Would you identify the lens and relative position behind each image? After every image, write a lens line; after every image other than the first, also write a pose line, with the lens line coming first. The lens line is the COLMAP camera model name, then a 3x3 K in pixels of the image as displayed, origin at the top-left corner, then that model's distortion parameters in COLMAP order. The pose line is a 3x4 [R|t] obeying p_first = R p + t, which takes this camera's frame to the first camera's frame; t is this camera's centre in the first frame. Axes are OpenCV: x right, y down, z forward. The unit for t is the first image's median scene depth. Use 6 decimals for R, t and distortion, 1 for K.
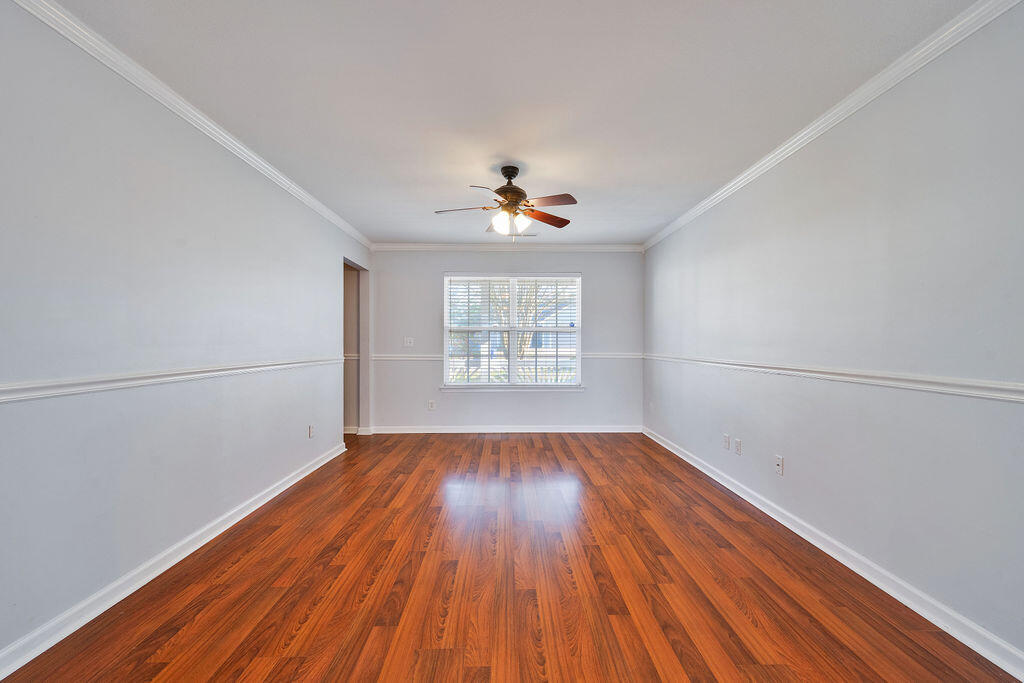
lens RADIAL K [[422.3, 0, 512.0], [0, 422.3, 341.5], [0, 0, 1]] dist [0.000209, -0.000040]
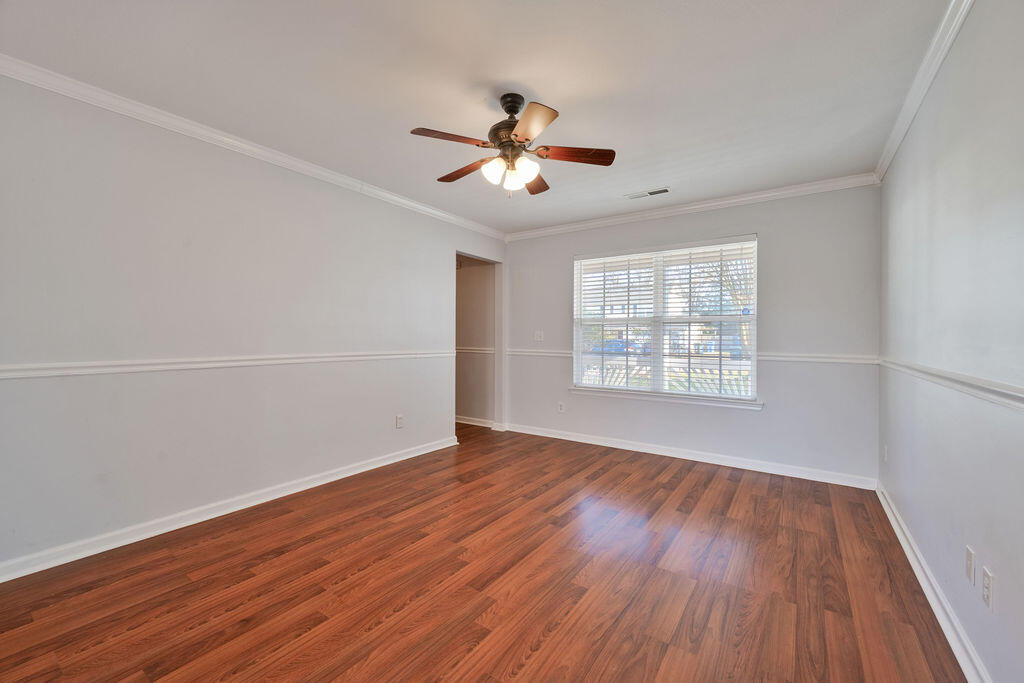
lens RADIAL K [[412.2, 0, 511.6], [0, 412.2, 335.6], [0, 0, 1]] dist [0.000052, 0.000280]
pose [[0.809848, 0.001023, -0.586639, 0.420026], [-0.002437, 0.999996, -0.001621, 0.002909], [0.586635, 0.002742, 0.809847, 0.425176]]
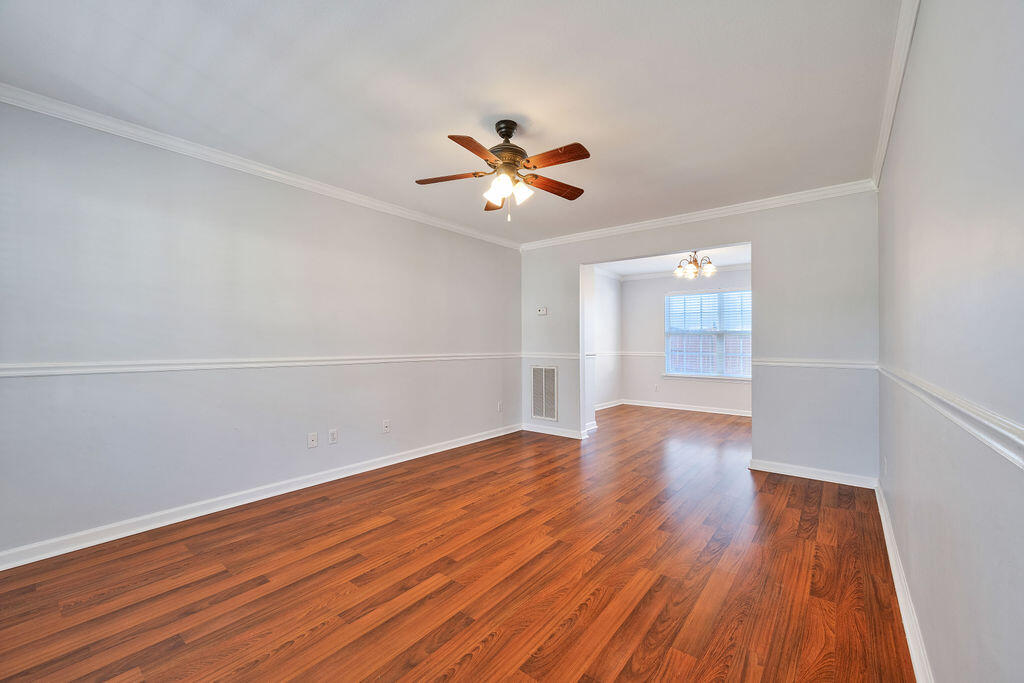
lens RADIAL K [[412.2, 0, 511.6], [0, 412.2, 335.6], [0, 0, 1]] dist [0.000052, 0.000280]
pose [[-0.768104, 0.006573, 0.640291, -0.526558], [-0.006736, 0.999809, -0.018344, 0.006417], [-0.640289, -0.018403, -0.767913, 1.628410]]
